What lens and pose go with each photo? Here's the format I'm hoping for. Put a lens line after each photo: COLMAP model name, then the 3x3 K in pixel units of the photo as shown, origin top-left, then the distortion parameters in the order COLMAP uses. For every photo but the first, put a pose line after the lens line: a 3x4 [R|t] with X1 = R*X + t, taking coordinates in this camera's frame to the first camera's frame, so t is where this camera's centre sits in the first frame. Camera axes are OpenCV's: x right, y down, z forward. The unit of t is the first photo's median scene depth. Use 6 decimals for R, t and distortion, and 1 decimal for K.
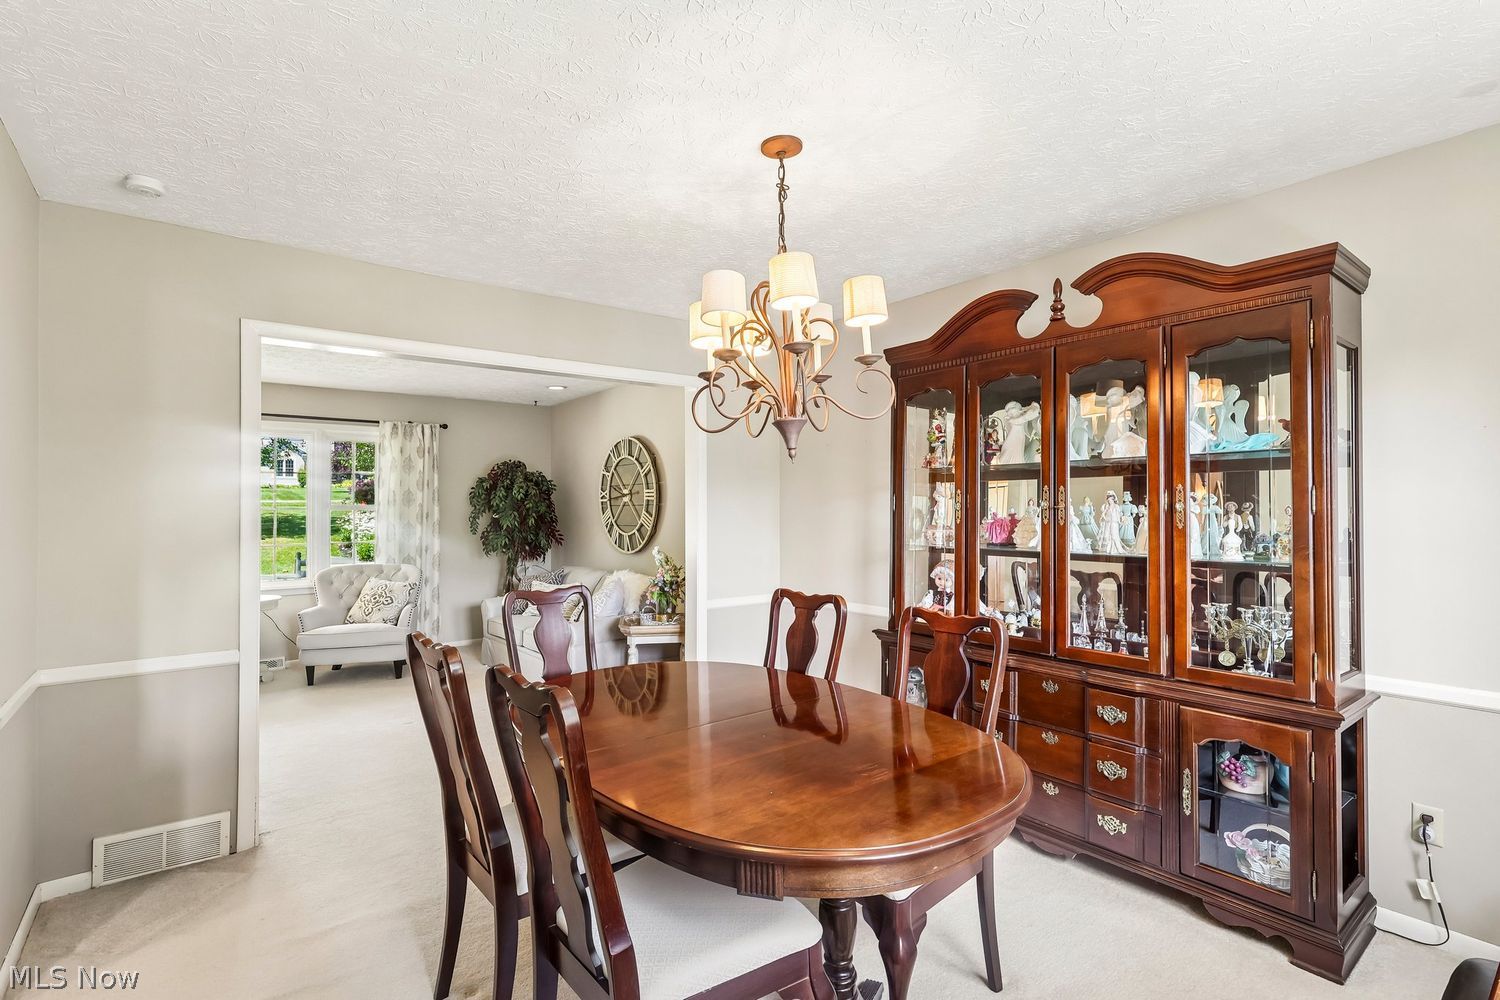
lens RADIAL K [[710.5, 0, 750.0], [0, 710.5, 500.0], [0, 0, 1]] dist [-0.002493, -0.000098]
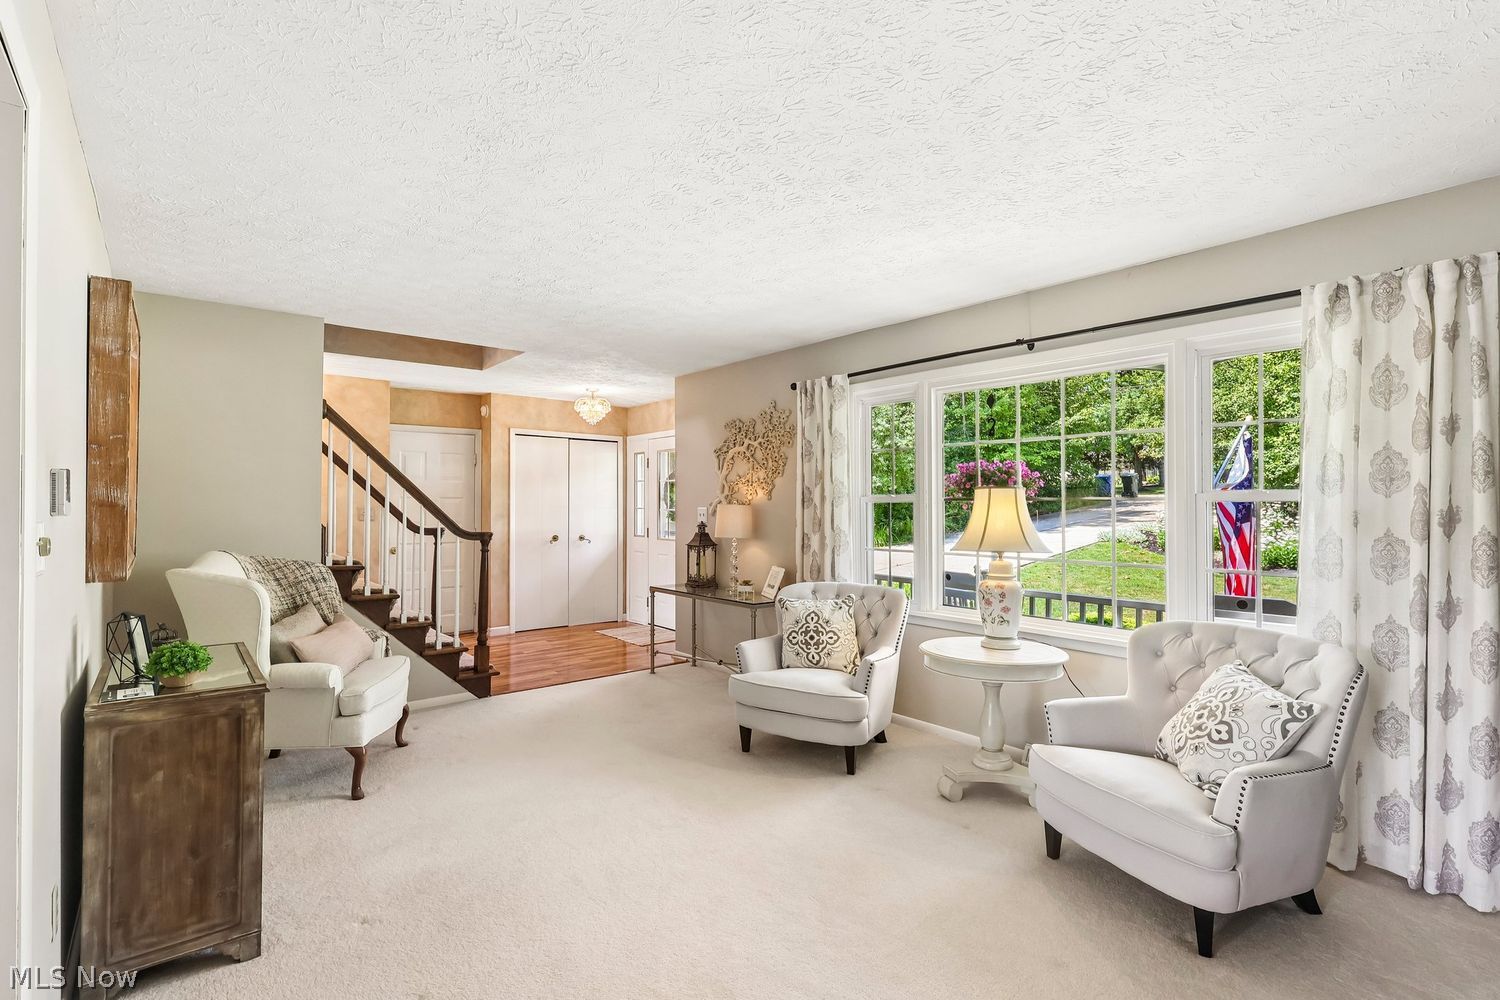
lens RADIAL K [[681.7, 0, 752.7], [0, 681.7, 501.9], [0, 0, 1]] dist [0.000582, 0.000046]
pose [[0.044841, -0.005479, -0.998979, -0.128047], [0.012421, 0.999911, -0.004927, 0.011692], [0.998917, -0.012188, 0.044905, 0.640811]]
